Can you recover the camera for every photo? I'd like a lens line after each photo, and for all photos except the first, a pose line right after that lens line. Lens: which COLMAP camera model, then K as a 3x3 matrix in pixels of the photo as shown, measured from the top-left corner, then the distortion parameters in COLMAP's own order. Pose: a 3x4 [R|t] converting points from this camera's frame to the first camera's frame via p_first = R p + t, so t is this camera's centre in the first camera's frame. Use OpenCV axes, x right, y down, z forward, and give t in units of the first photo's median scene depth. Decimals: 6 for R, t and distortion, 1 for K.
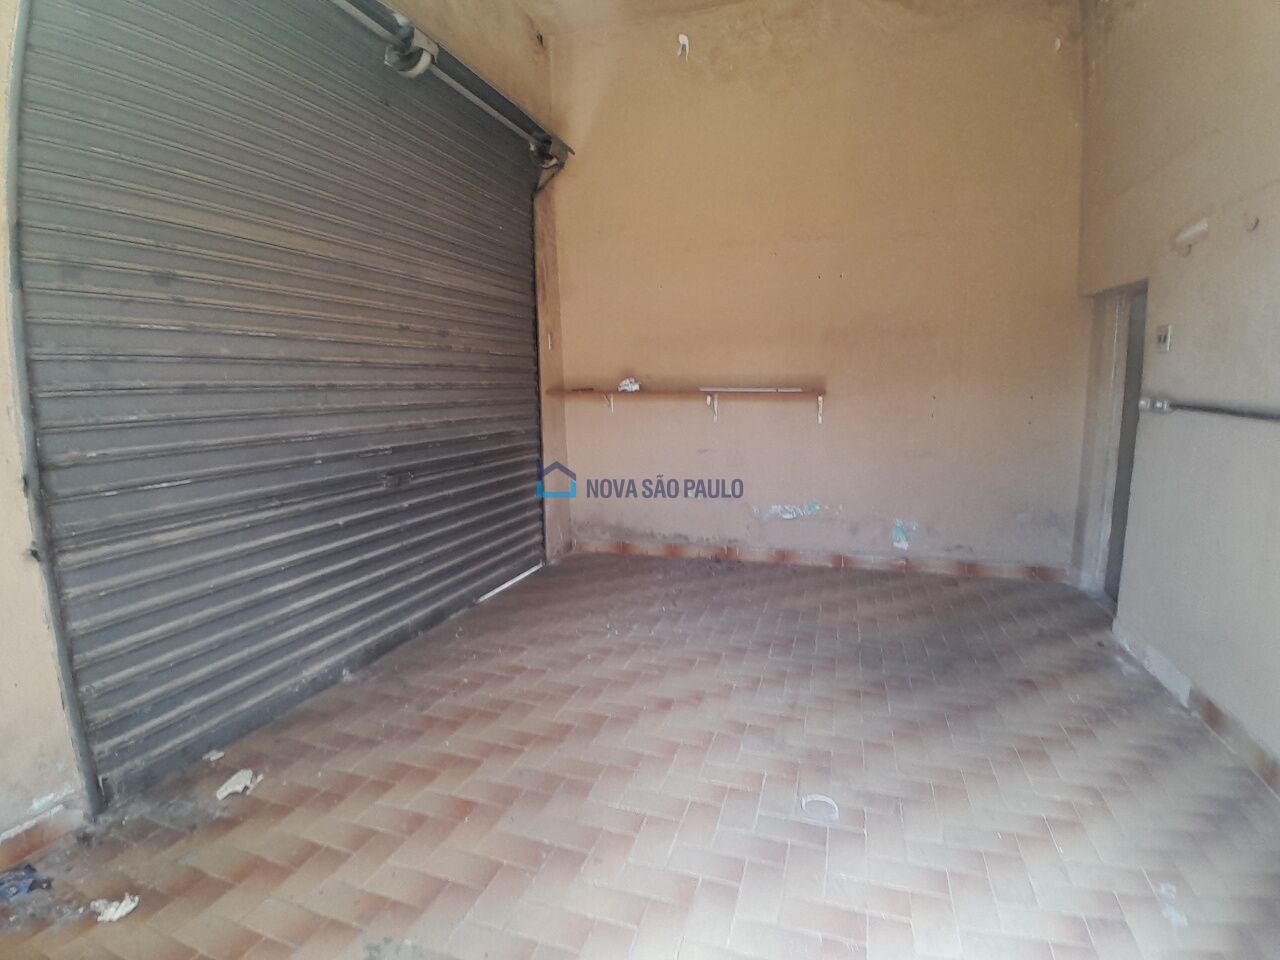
lens RADIAL K [[636.3, 0, 631.6], [0, 636.3, 487.3], [0, 0, 1]] dist [0.002195, -0.046313]
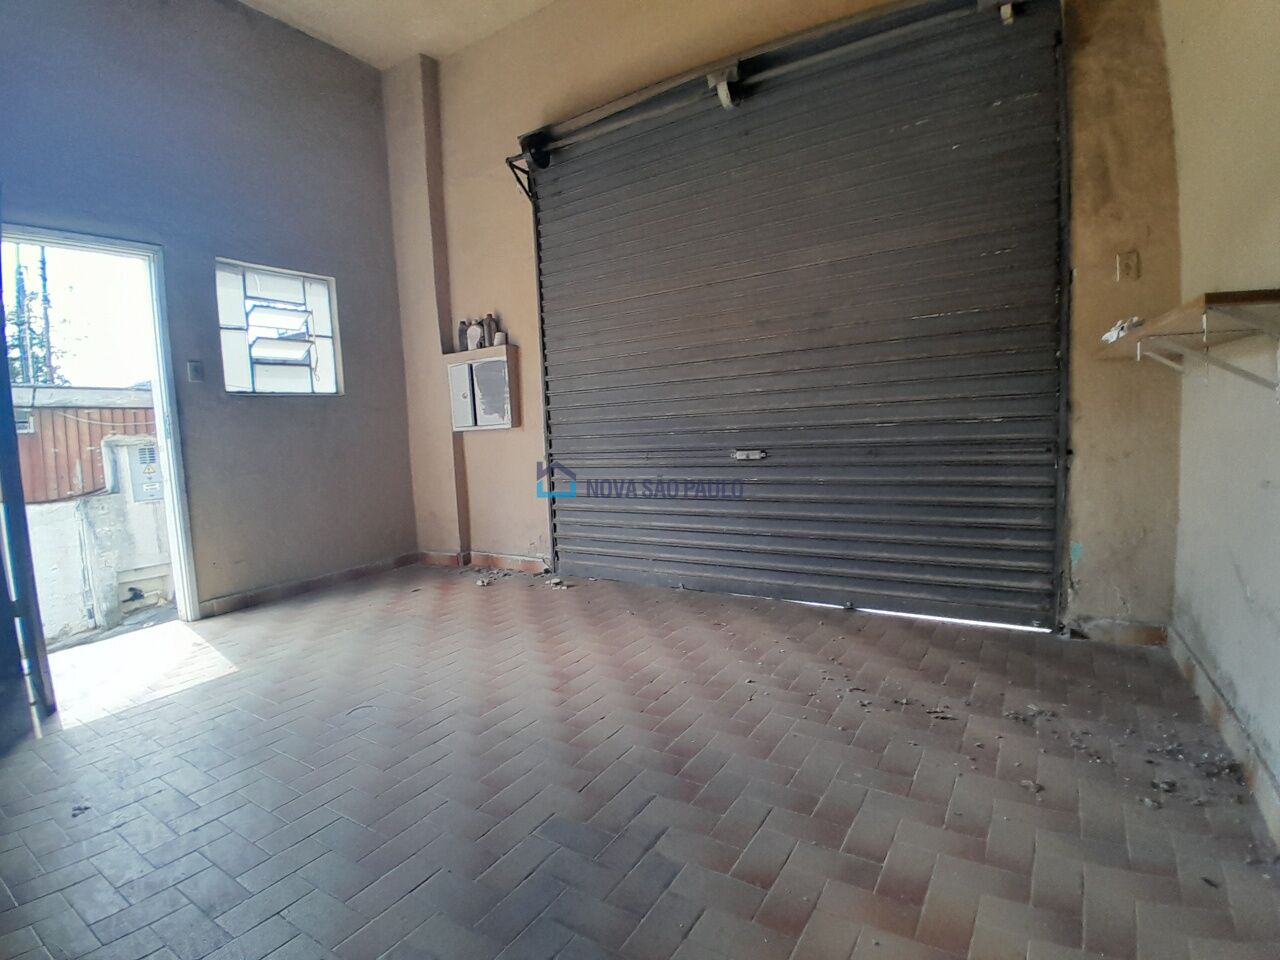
lens RADIAL K [[636.3, 0, 631.6], [0, 636.3, 487.3], [0, 0, 1]] dist [0.002195, -0.046313]
pose [[-0.241628, 0.124337, -0.962370, 0.872892], [-0.096258, 0.983794, 0.151273, -0.118422], [0.965583, 0.129188, -0.225744, 1.148969]]
